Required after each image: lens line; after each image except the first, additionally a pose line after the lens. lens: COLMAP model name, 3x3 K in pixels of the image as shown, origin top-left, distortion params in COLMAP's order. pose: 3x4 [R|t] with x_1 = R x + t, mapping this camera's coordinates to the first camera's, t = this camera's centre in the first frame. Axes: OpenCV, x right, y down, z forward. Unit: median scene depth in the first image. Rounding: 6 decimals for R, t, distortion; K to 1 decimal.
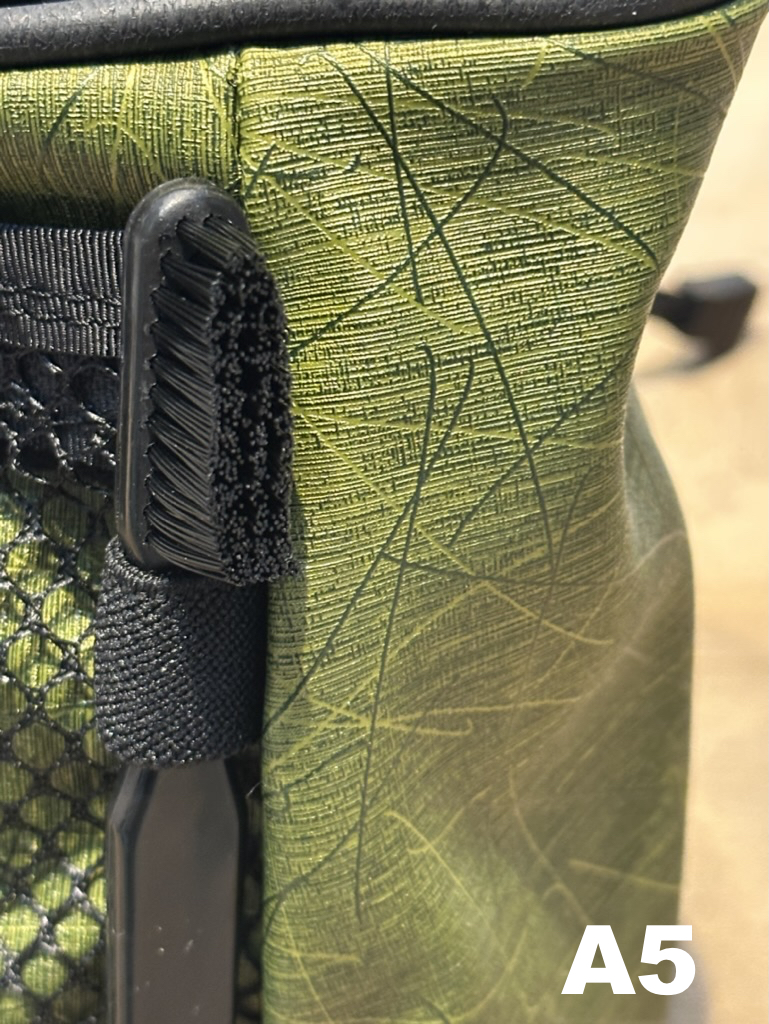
lens RADIAL K [[2362.0, 0, 365.7], [0, 2362.0, 509.6], [0, 0, 1]] dist [0.096435, 0.367345]
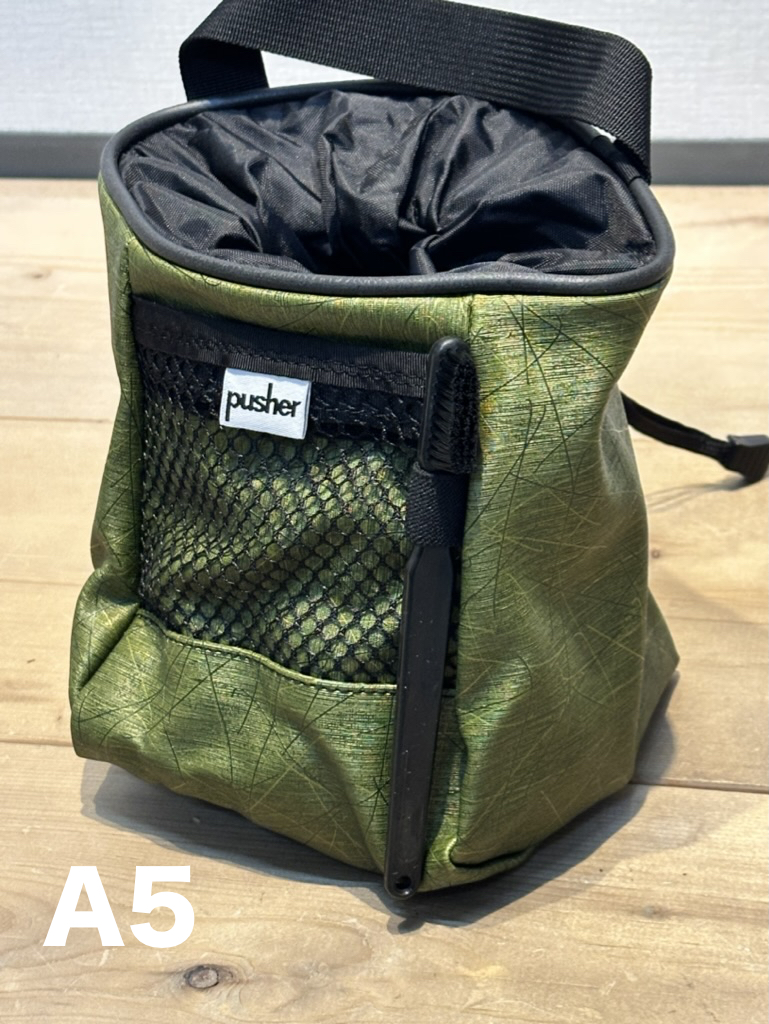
lens RADIAL K [[2362.0, 0, 365.7], [0, 2362.0, 509.6], [0, 0, 1]] dist [0.096435, 0.367345]
pose [[0.986701, 0.076382, -0.143482, 0.250127], [-0.092045, 0.990108, -0.105898, 0.384133], [0.133974, 0.117696, 0.983971, -1.831985]]
